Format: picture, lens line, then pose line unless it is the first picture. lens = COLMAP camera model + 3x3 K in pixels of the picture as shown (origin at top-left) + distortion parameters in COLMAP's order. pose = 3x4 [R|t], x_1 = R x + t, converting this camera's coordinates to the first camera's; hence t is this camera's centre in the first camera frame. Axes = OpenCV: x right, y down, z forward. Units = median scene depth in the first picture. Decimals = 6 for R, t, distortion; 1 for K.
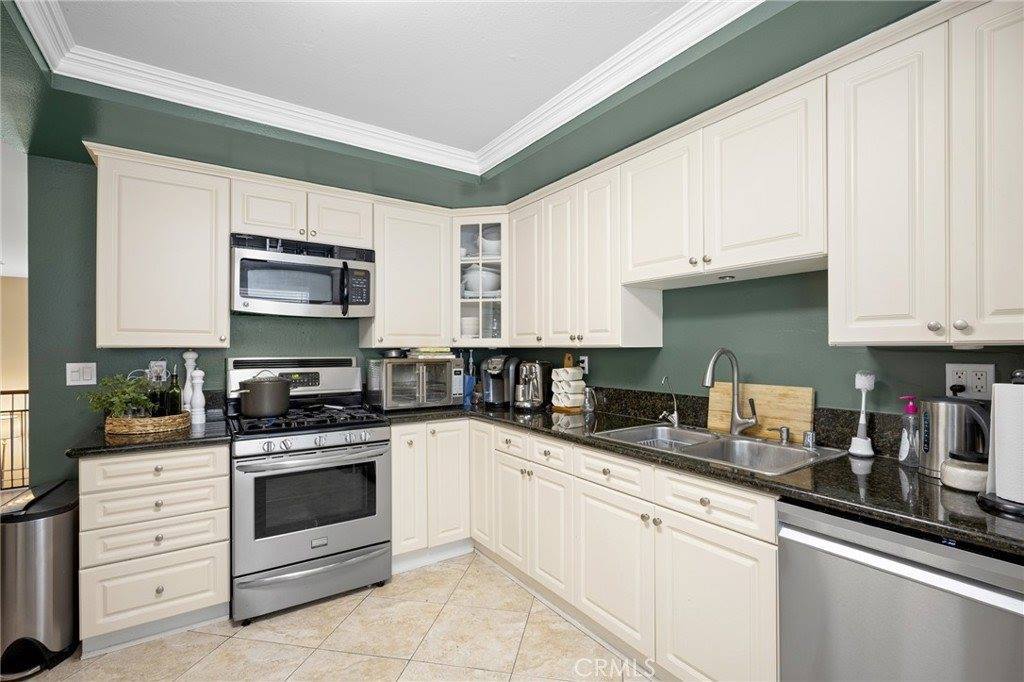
lens RADIAL K [[469.4, 0, 513.2], [0, 469.4, 346.3], [0, 0, 1]] dist [0.000275, 0.000062]
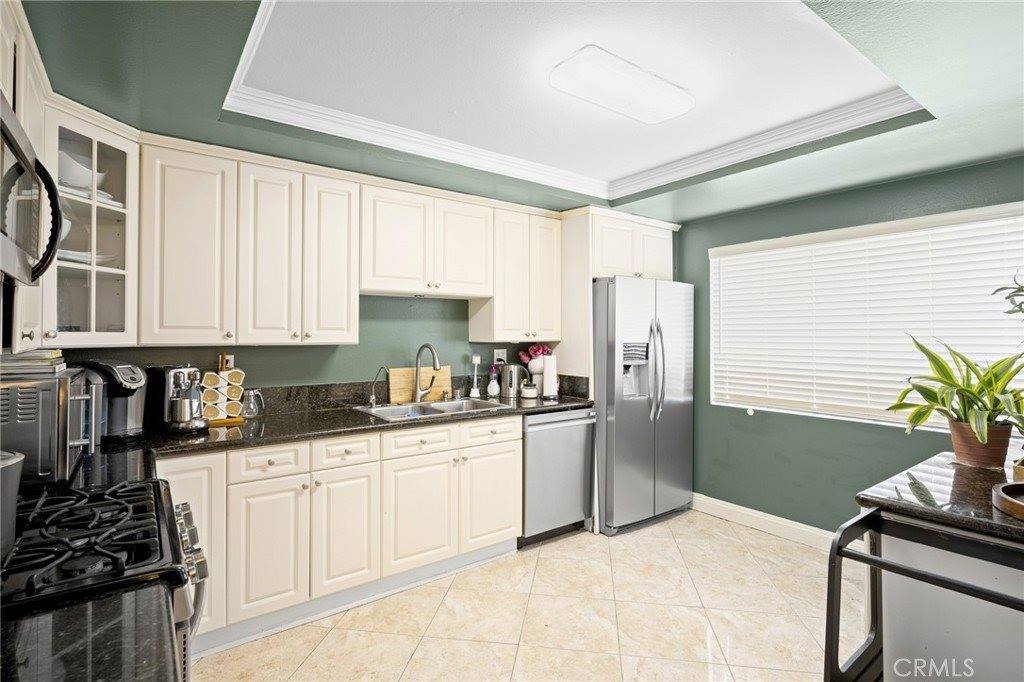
lens RADIAL K [[502.0, 0, 512.5], [0, 502.0, 333.4], [0, 0, 1]] dist [-0.001618, -0.000205]
pose [[-0.038364, 0.005982, 0.999246, -0.976317], [0.000709, 0.999982, -0.005959, -0.015728], [-0.999264, 0.000480, -0.038367, 0.670224]]
